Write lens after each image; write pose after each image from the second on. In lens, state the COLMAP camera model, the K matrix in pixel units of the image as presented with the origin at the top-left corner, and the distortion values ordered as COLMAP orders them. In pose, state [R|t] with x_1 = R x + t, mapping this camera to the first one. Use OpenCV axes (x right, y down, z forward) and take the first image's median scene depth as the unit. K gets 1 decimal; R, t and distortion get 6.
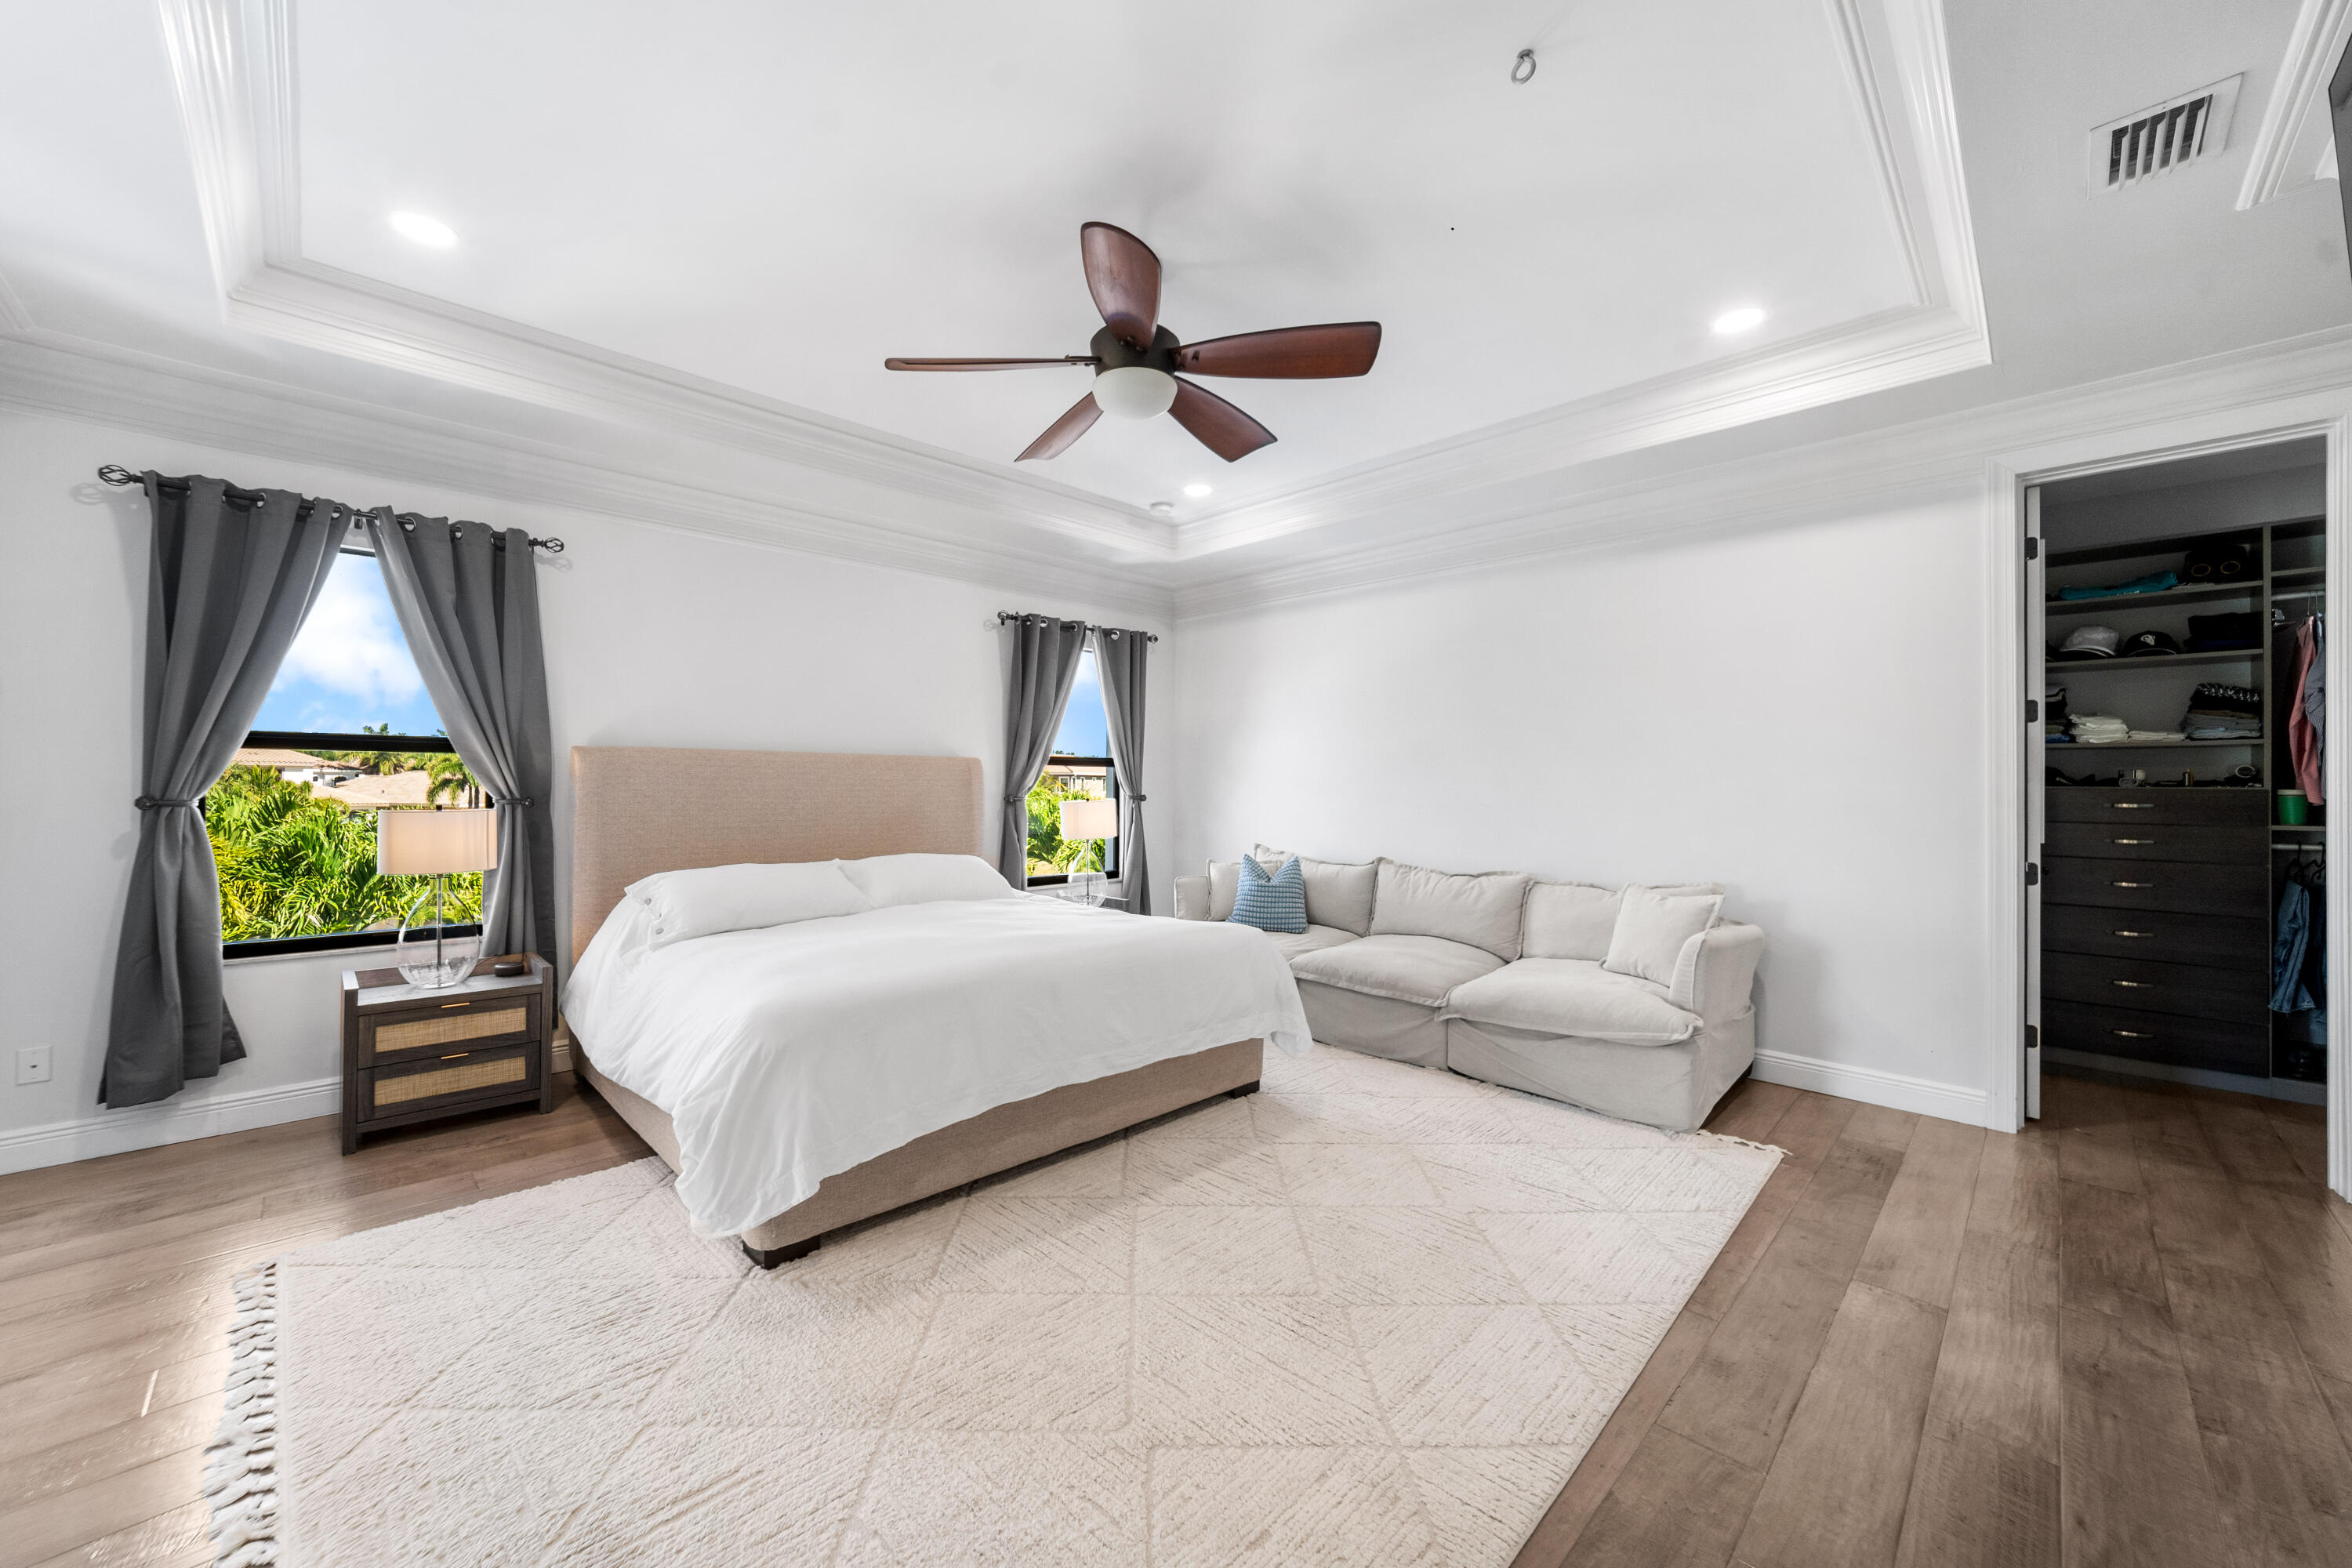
lens RADIAL K [[914.0, 0, 1163.8], [0, 914.0, 769.3], [0, 0, 1]] dist [-0.019352, 0.001027]
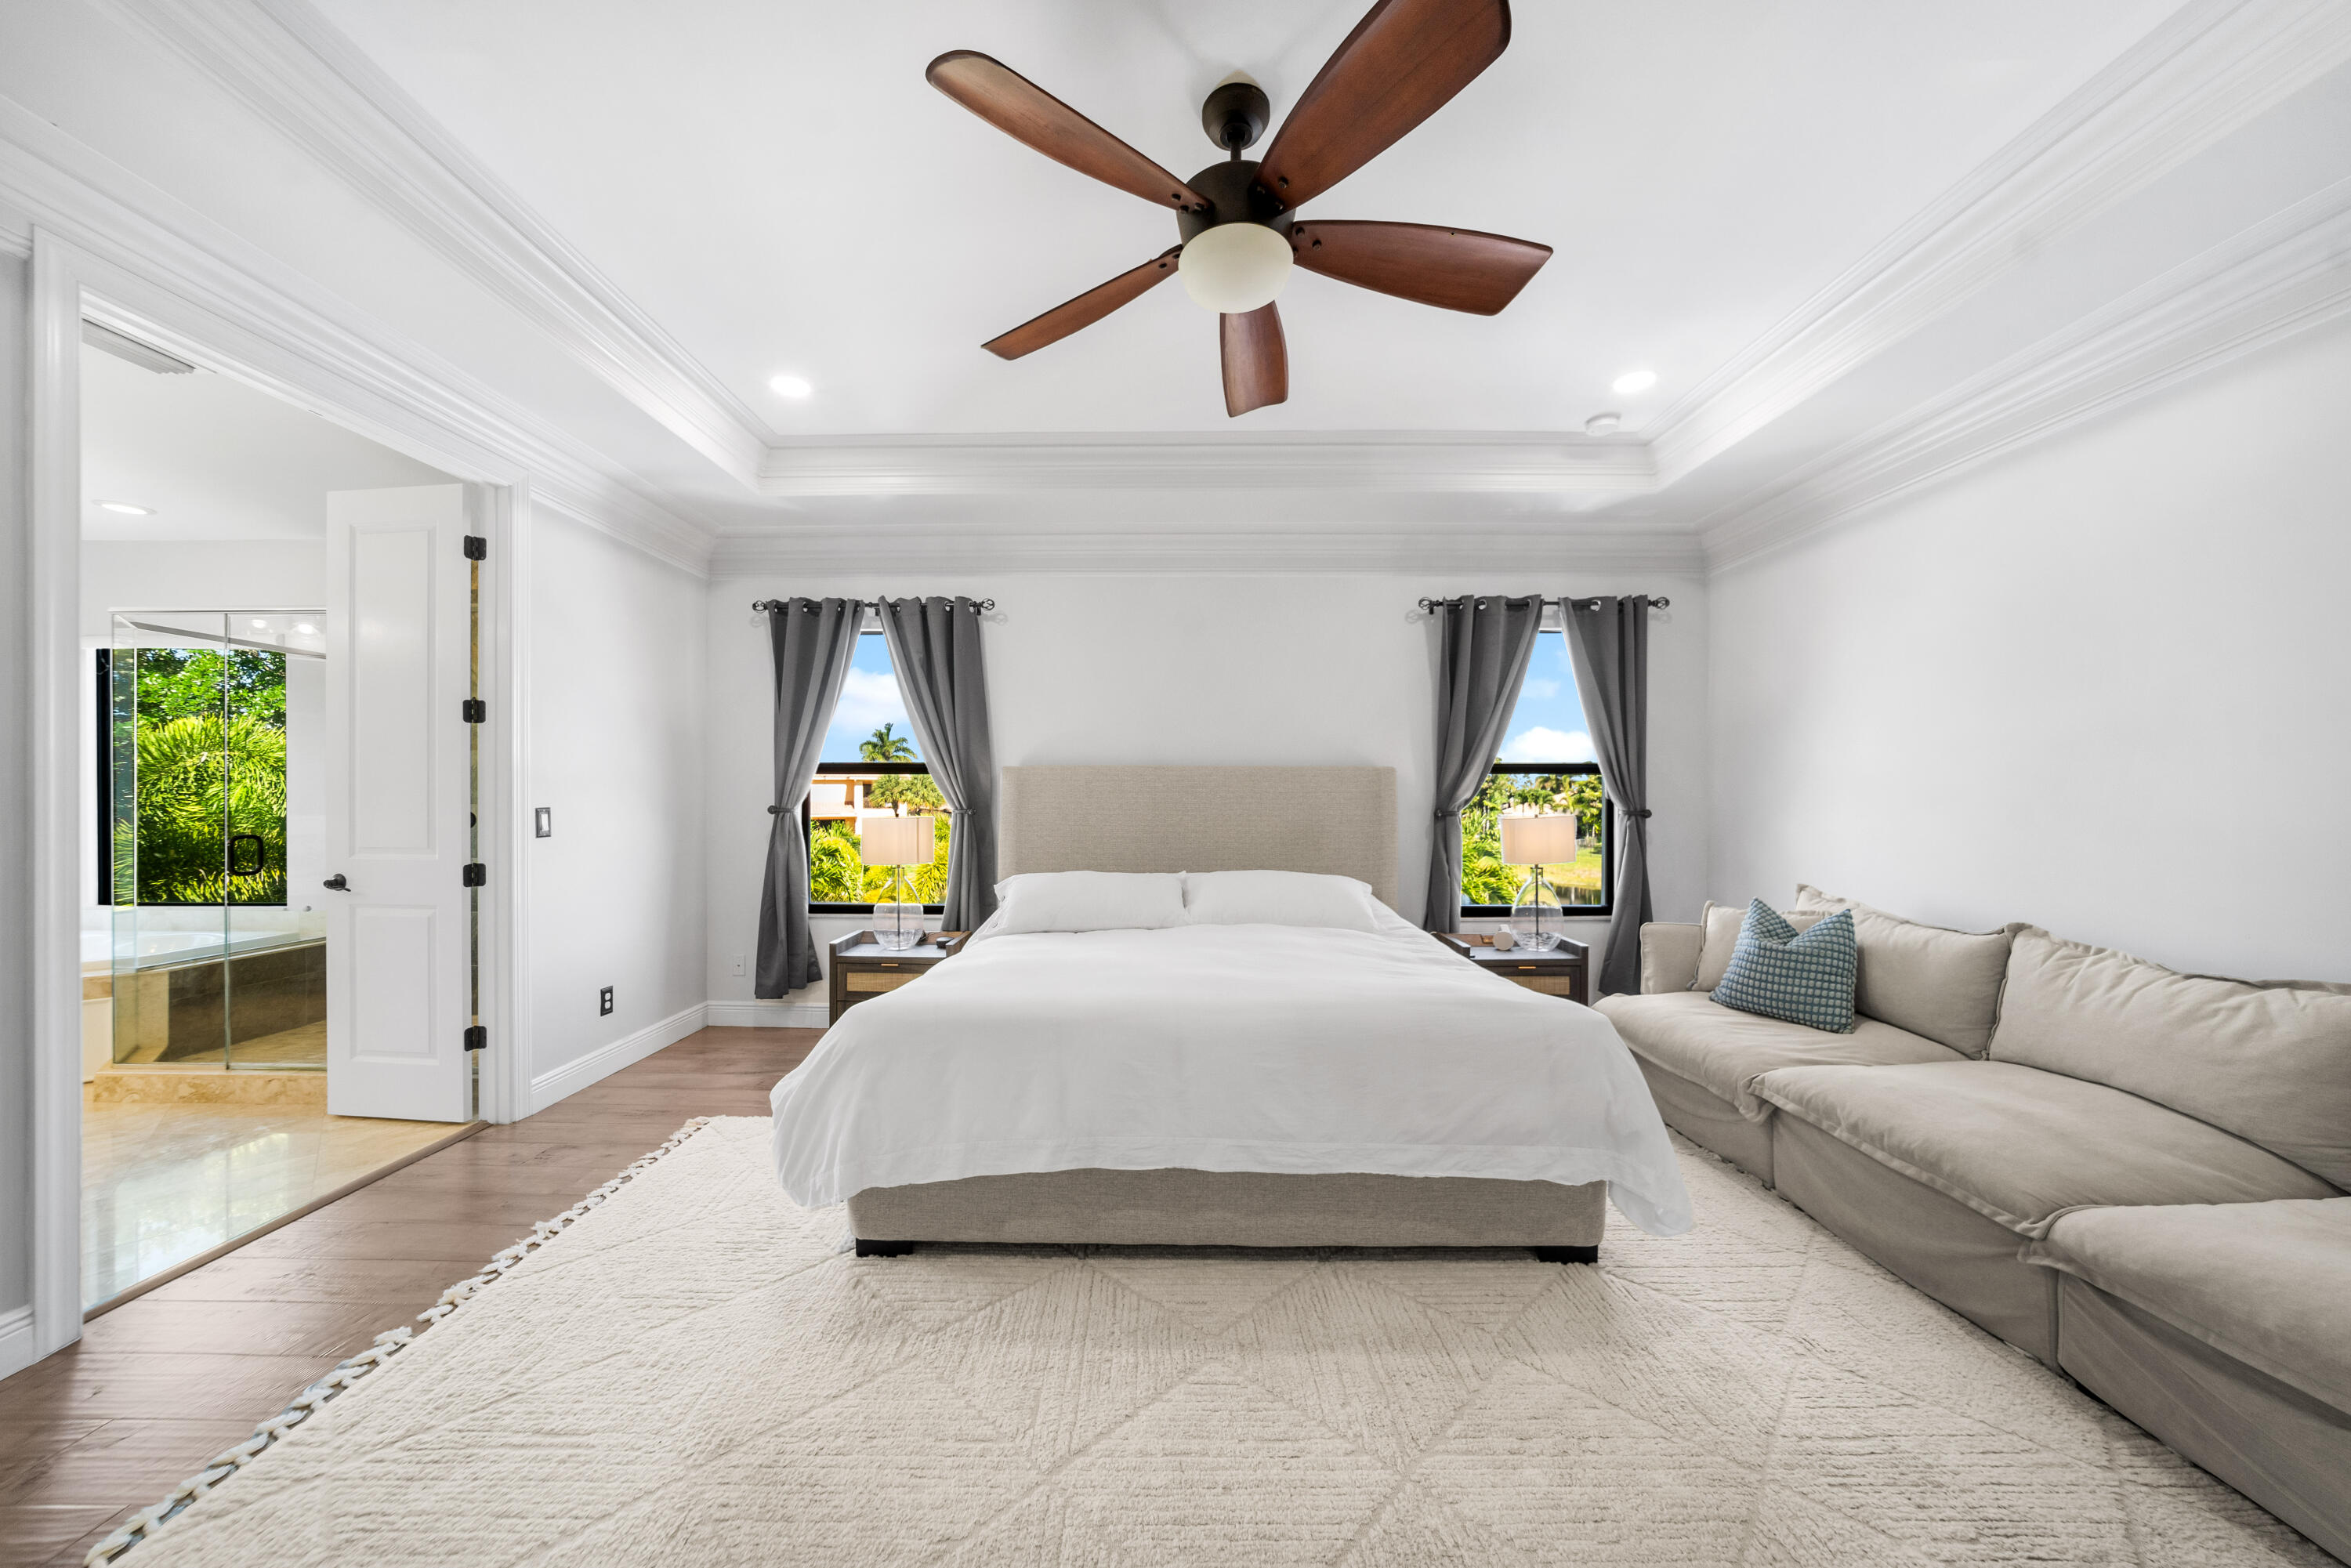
lens RADIAL K [[838.3, 0, 1145.0], [0, 838.3, 792.1], [0, 0, 1]] dist [-0.010598, 0.002723]
pose [[0.695220, -0.008055, -0.718751, 0.314360], [0.015738, 0.999868, 0.004017, 0.007520], [0.718624, -0.014104, 0.695256, 0.359247]]
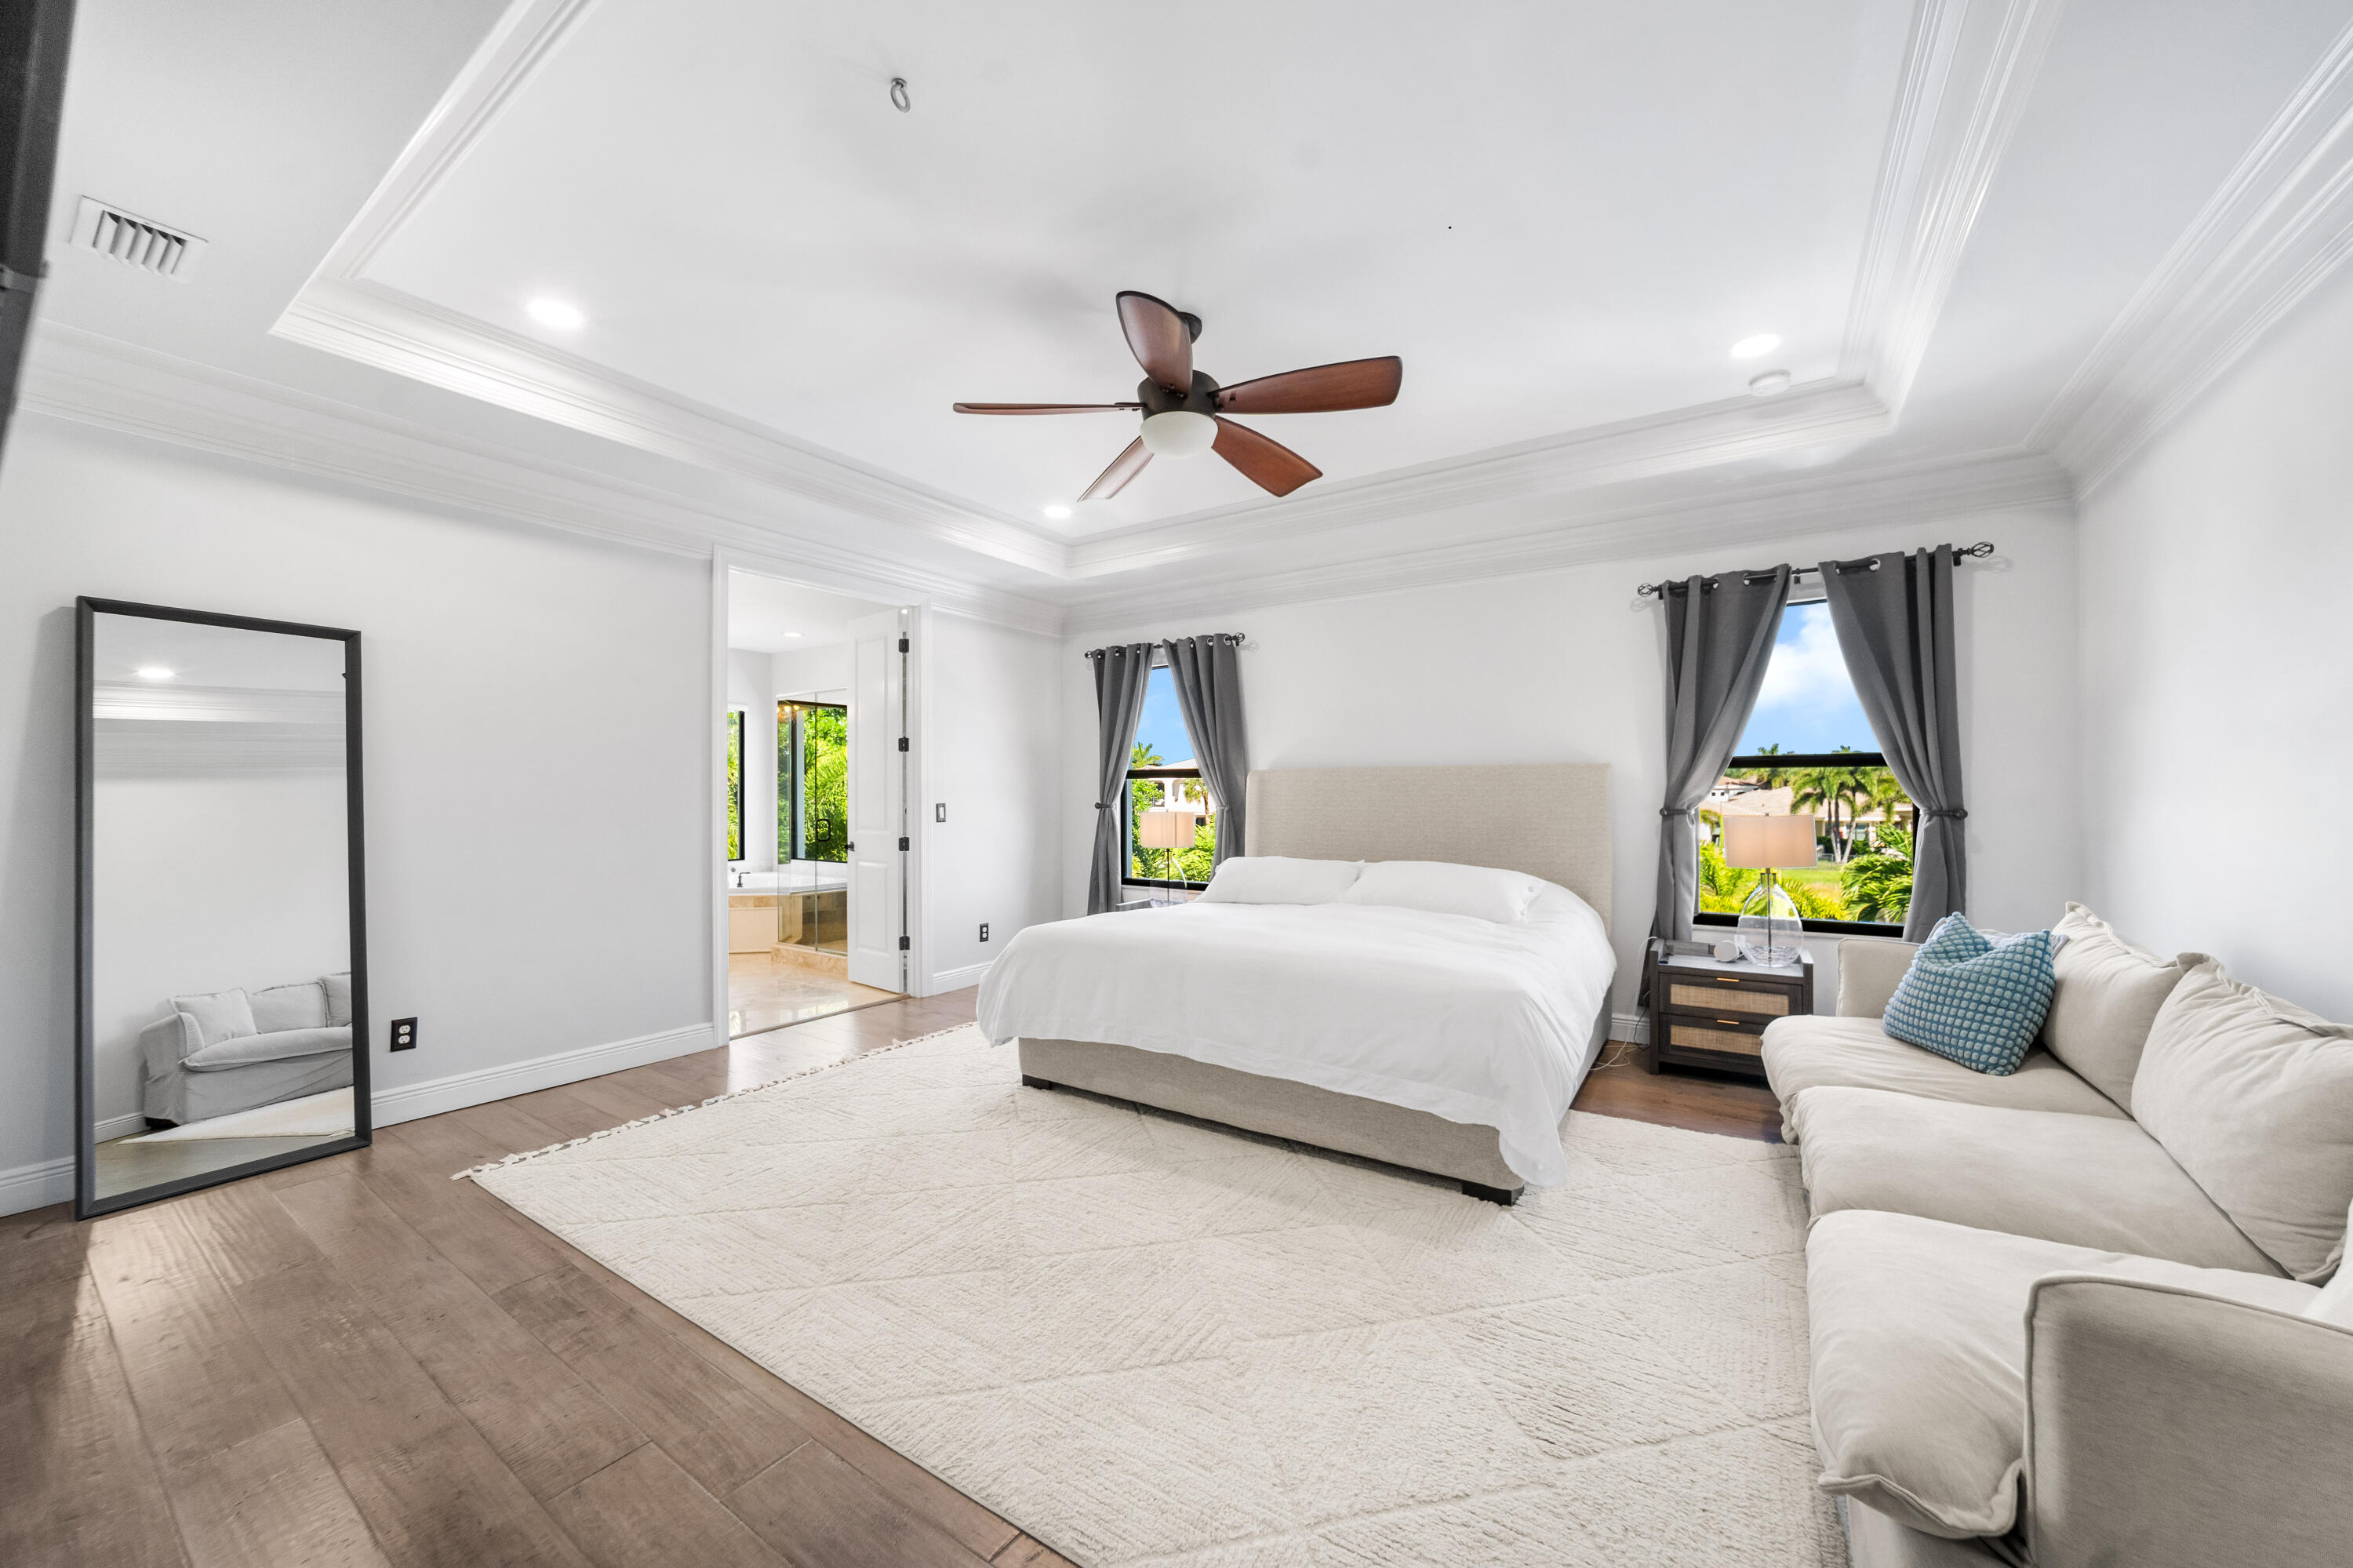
lens RADIAL K [[839.1, 0, 1165.8], [0, 839.1, 819.0], [0, 0, 1]] dist [-0.010598, 0.002723]
pose [[0.211960, 0.028942, -0.976850, 0.715768], [0.027504, 0.998989, 0.035566, 0.002355], [0.976891, -0.034405, 0.210949, 0.591963]]
